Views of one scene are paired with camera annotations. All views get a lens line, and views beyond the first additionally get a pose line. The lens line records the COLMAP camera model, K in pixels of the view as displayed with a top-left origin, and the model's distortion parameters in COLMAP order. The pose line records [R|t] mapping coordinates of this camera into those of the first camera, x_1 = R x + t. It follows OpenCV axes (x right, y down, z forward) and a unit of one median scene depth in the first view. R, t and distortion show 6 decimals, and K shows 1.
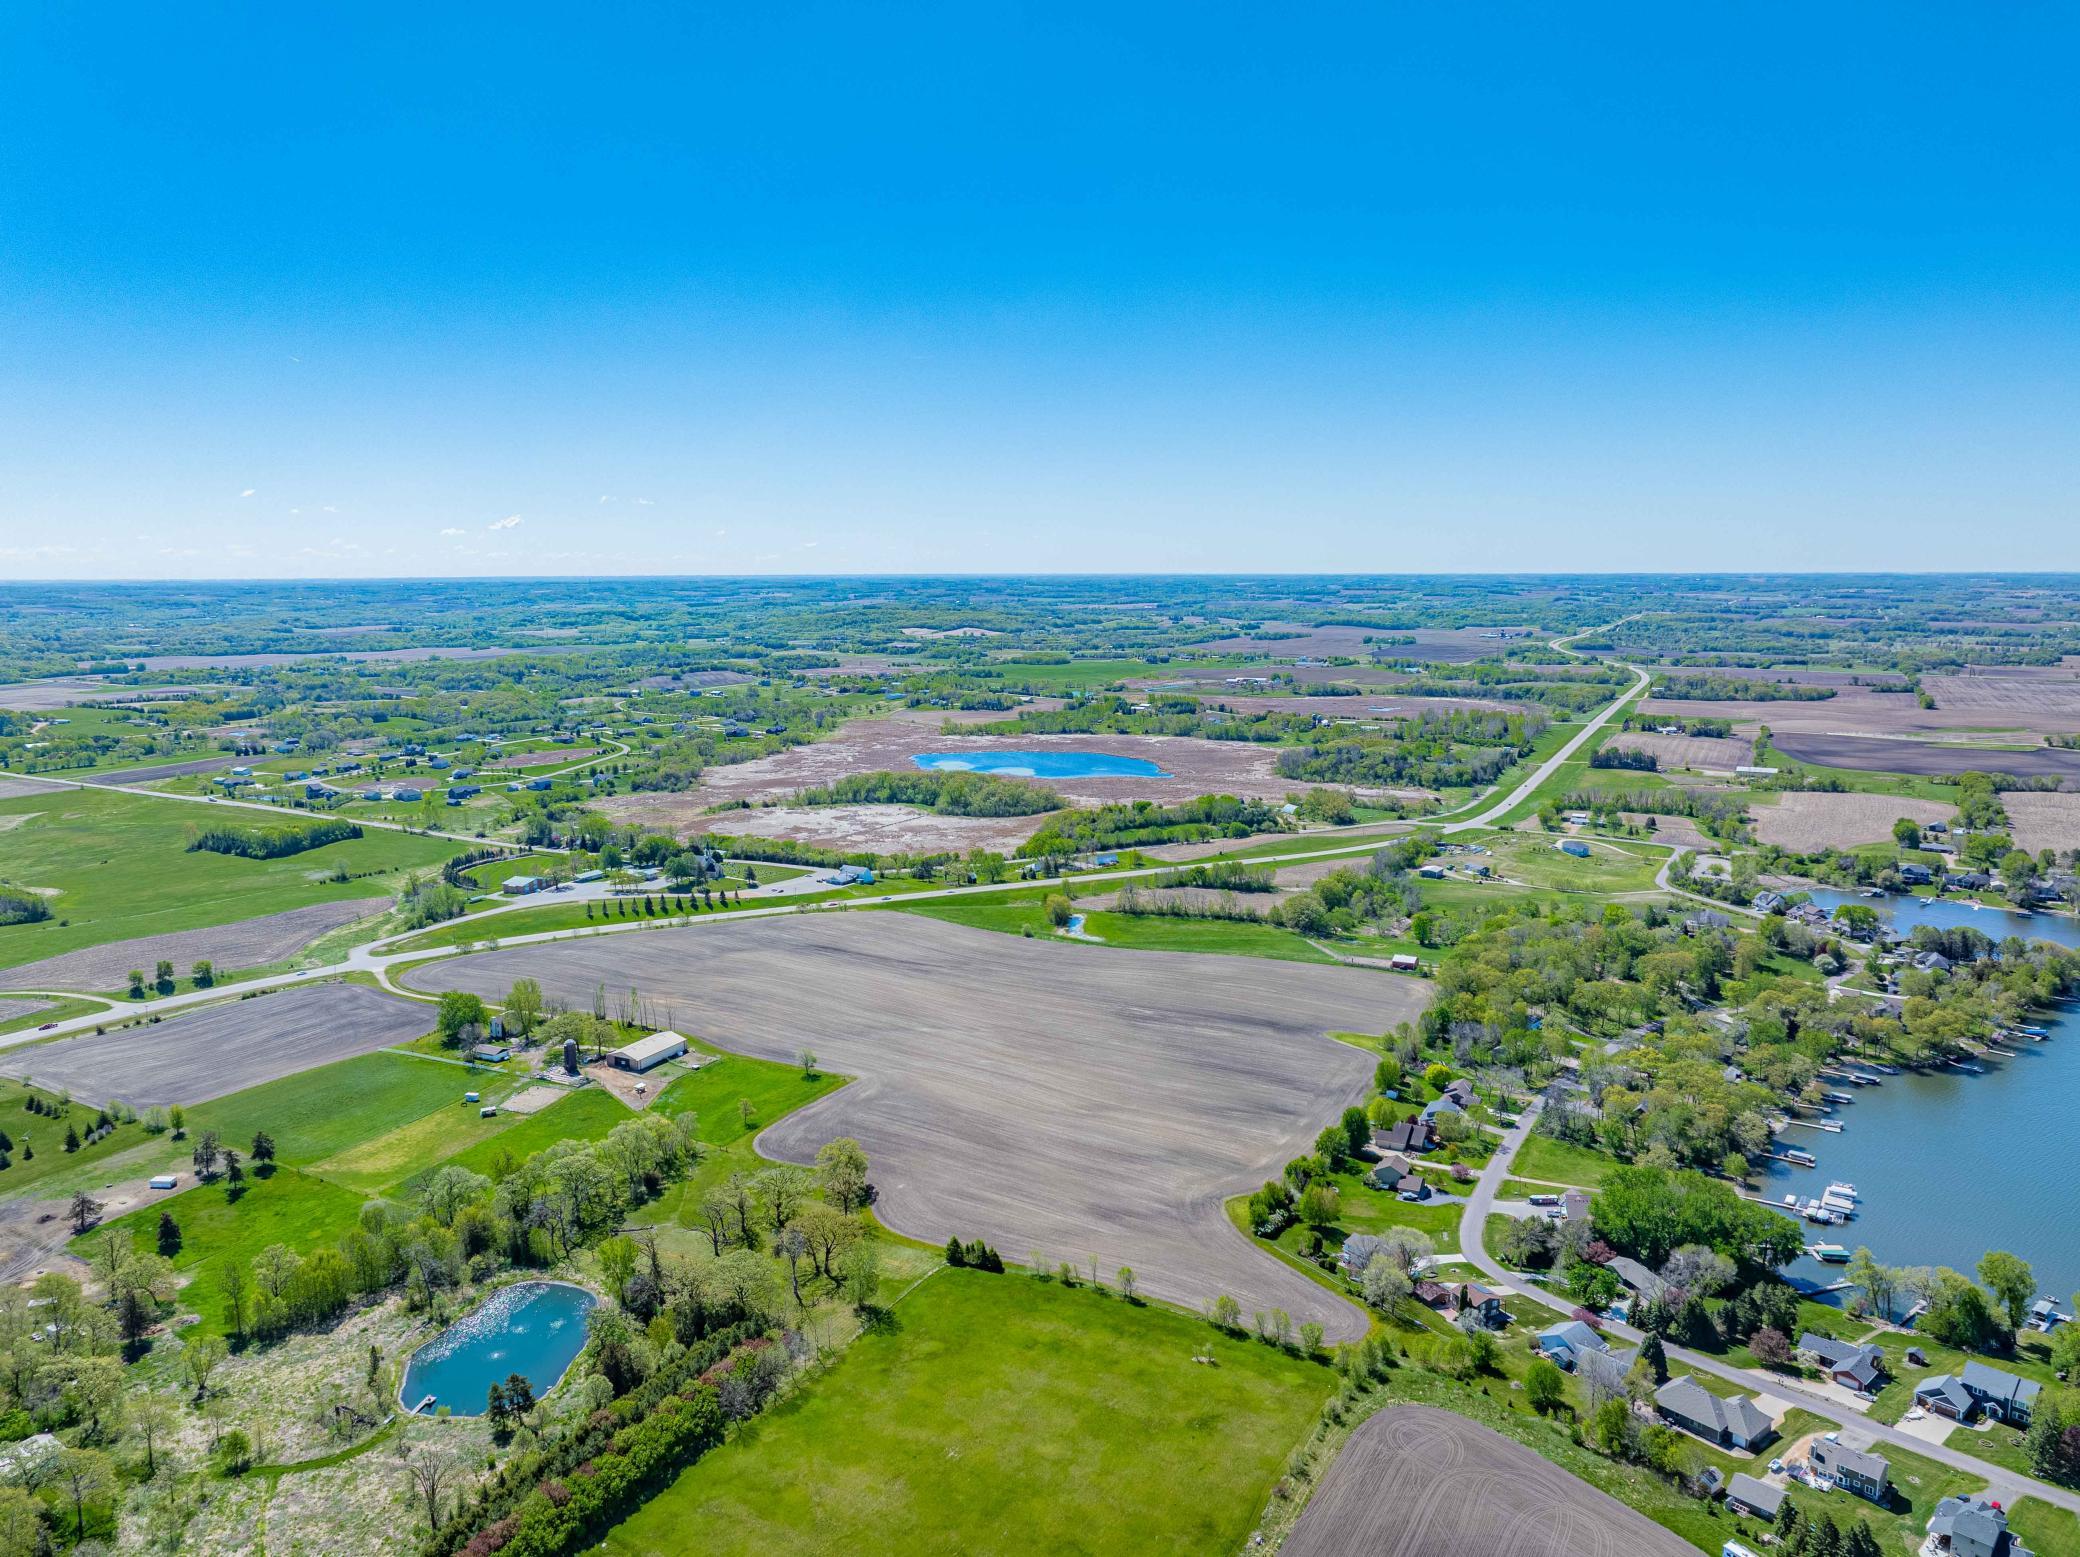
lens RADIAL K [[1464.6, 0, 1040.0], [0, 1464.6, 778.5], [0, 0, 1]] dist [-0.051350, 0.064919]
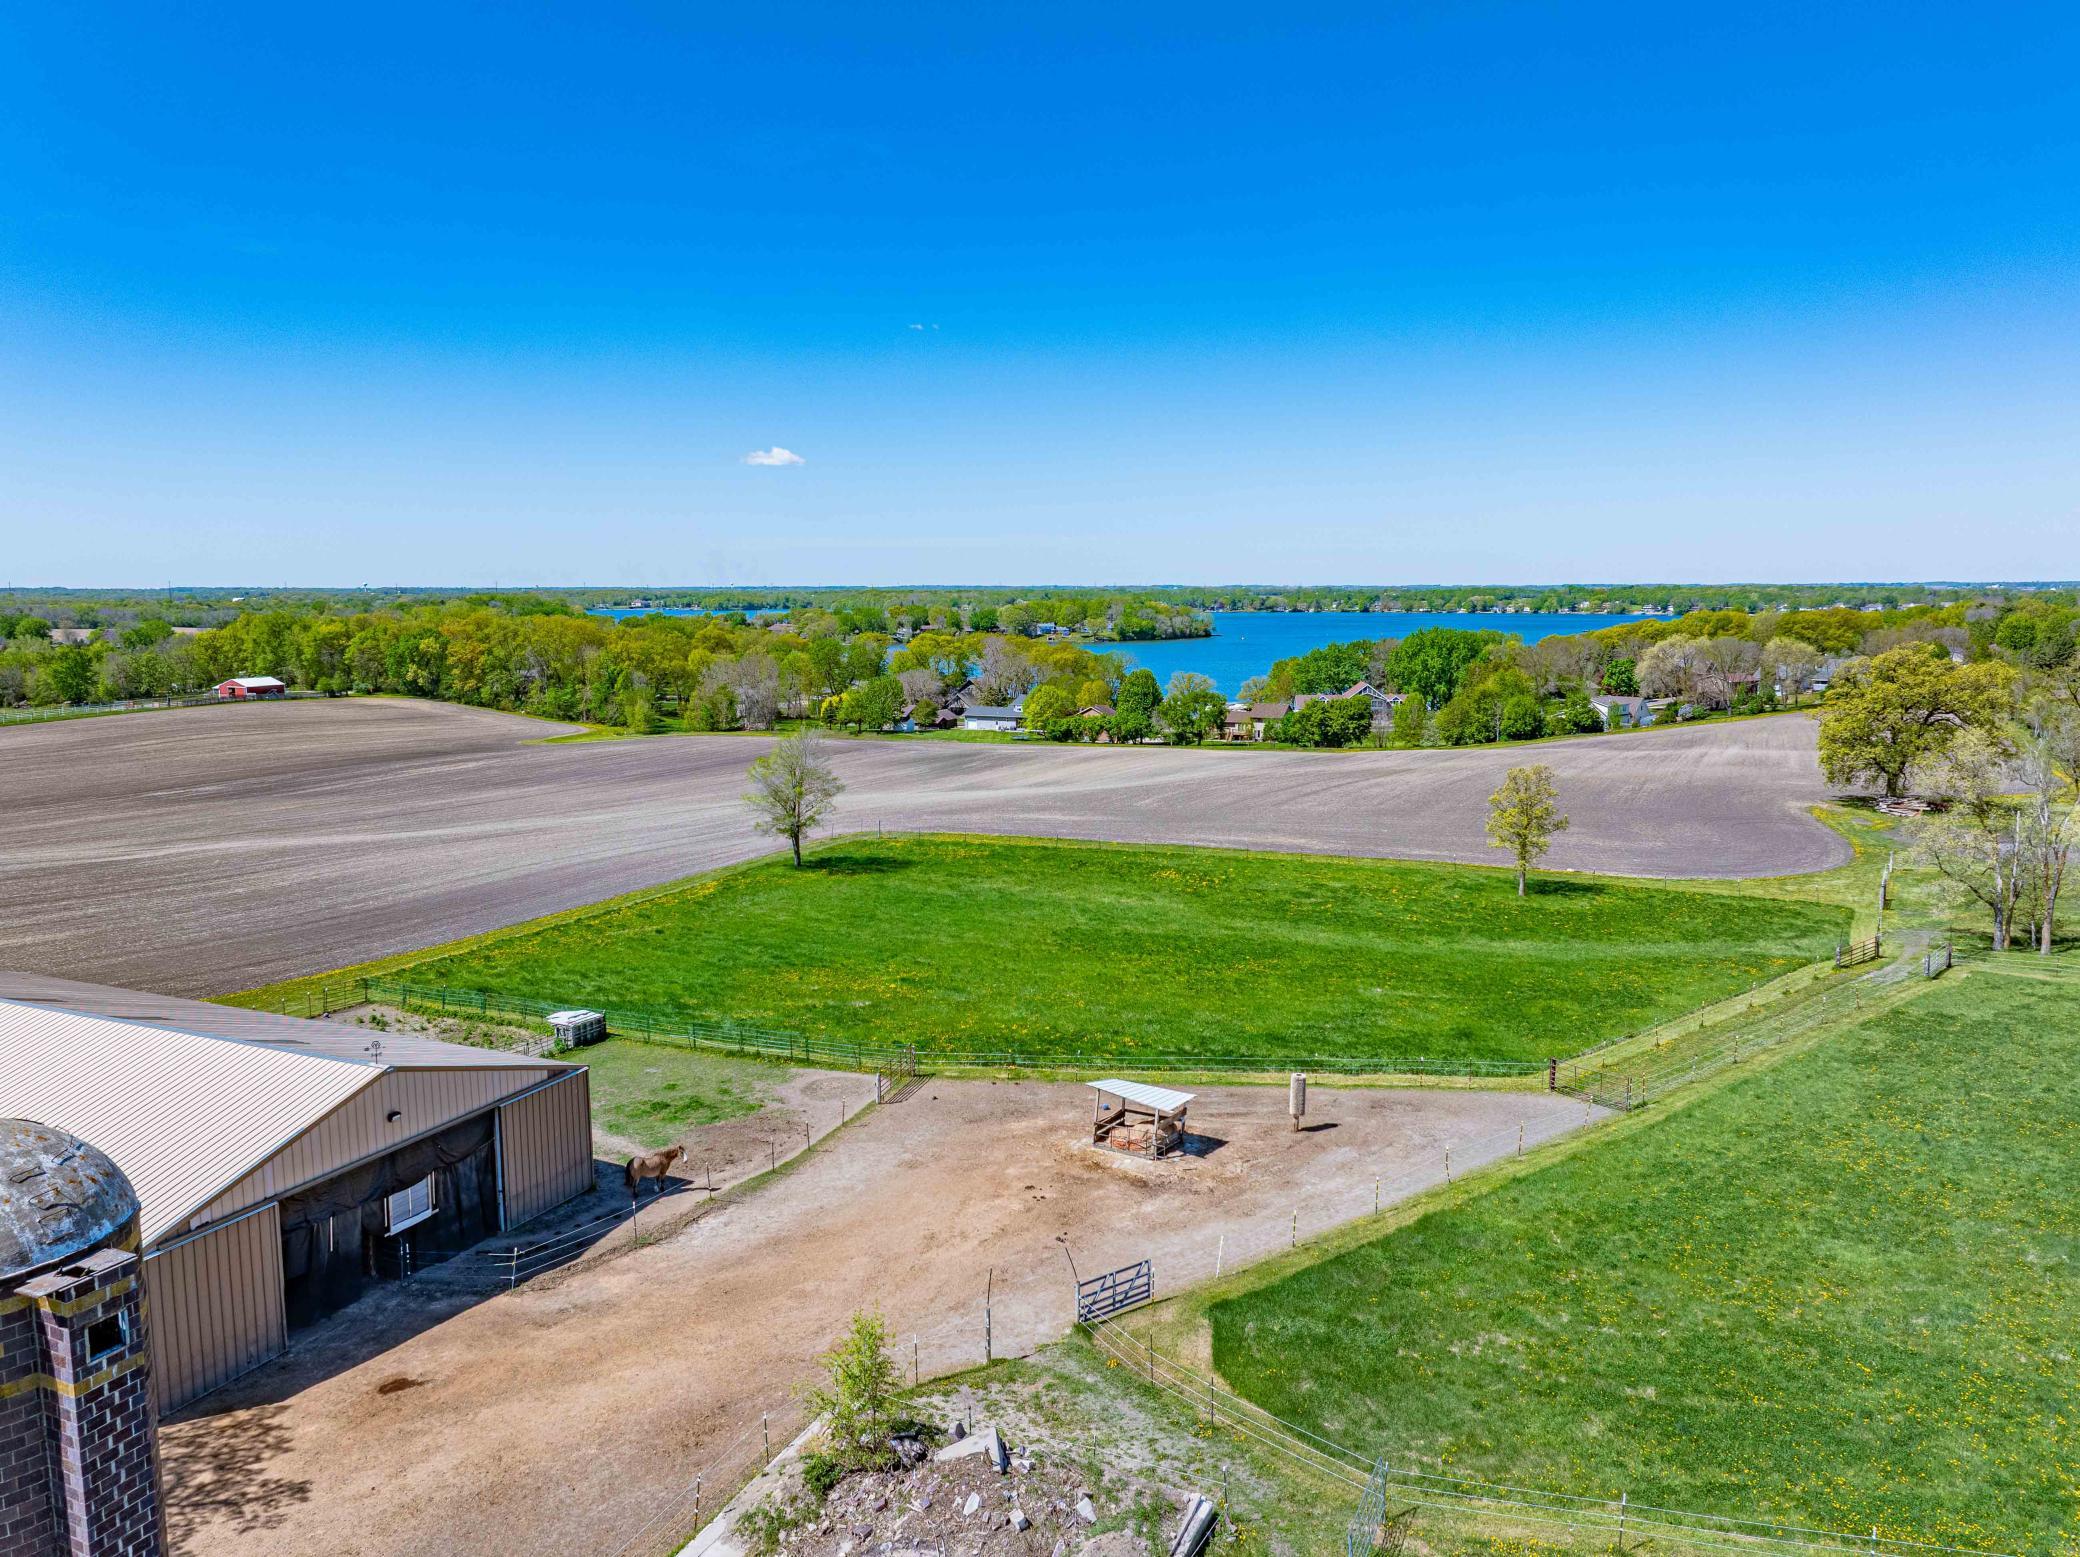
lens RADIAL K [[1477.7, 0, 1040.0], [0, 1477.7, 778.5], [0, 0, 1]] dist [-0.043493, 0.049970]
pose [[-0.051409, -0.119955, 0.991447, -0.283715], [0.144571, 0.981409, 0.126237, 0.134408], [-0.988158, 0.149824, -0.033112, 0.767901]]
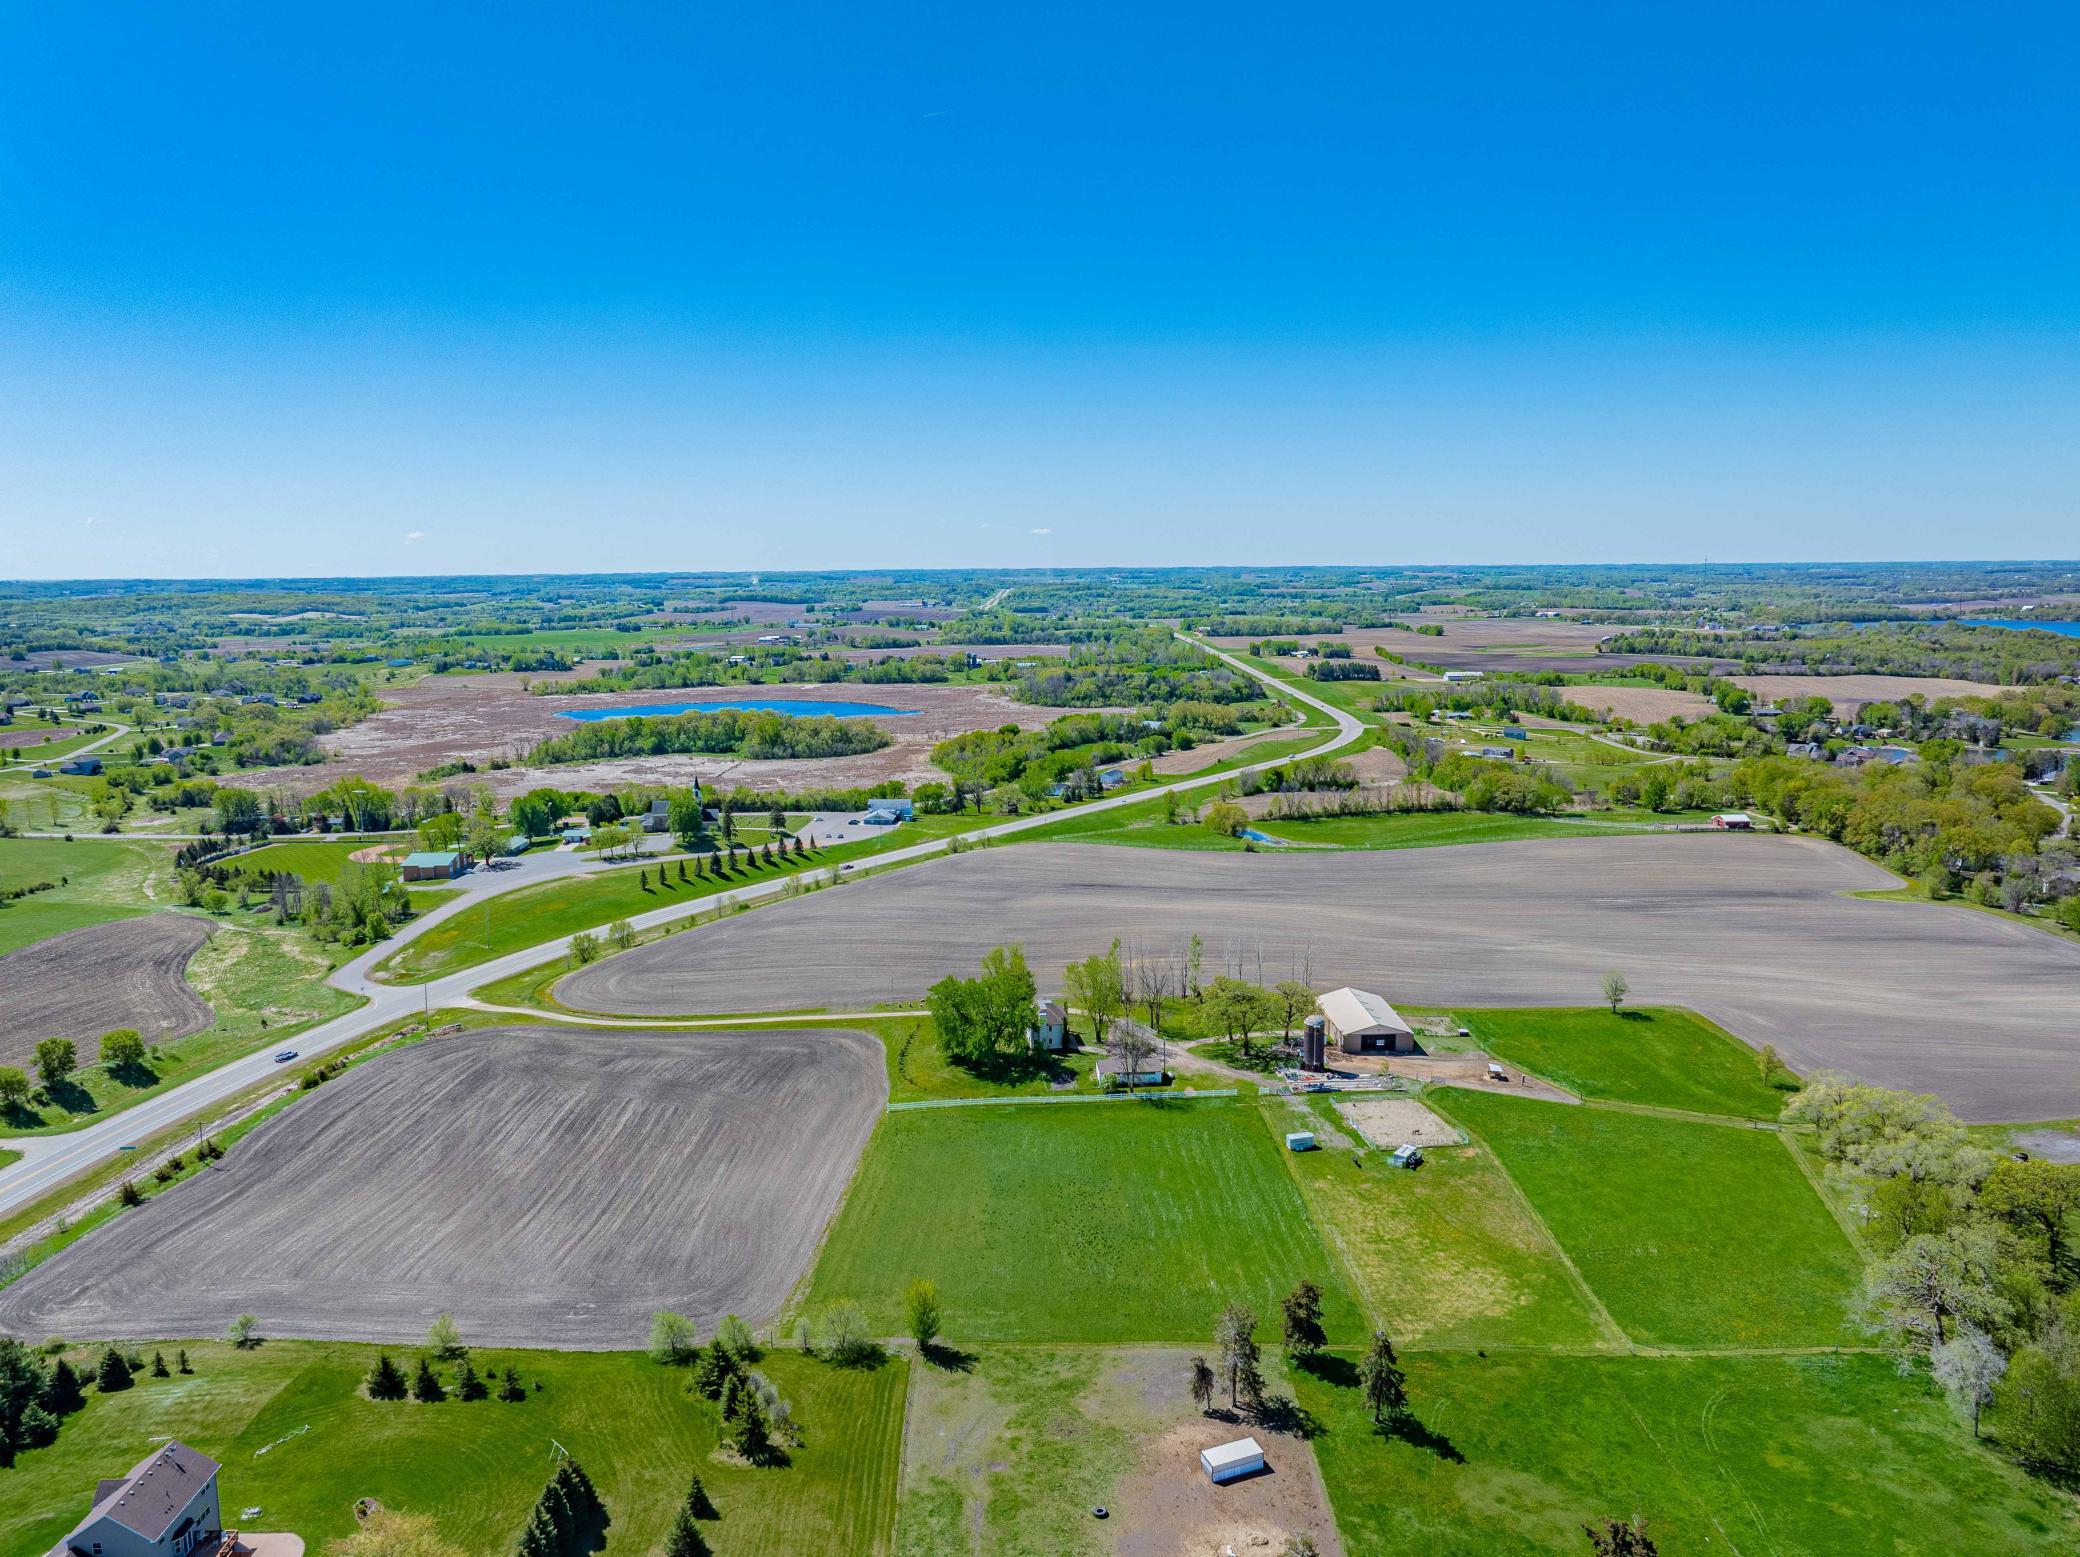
lens RADIAL K [[1477.7, 0, 1040.0], [0, 1477.7, 778.5], [0, 0, 1]] dist [-0.043493, 0.049970]
pose [[0.877795, -0.070872, 0.473764, -0.529261], [0.072634, 0.997252, 0.014606, 0.059041], [-0.473497, 0.021590, 0.880531, 0.440623]]
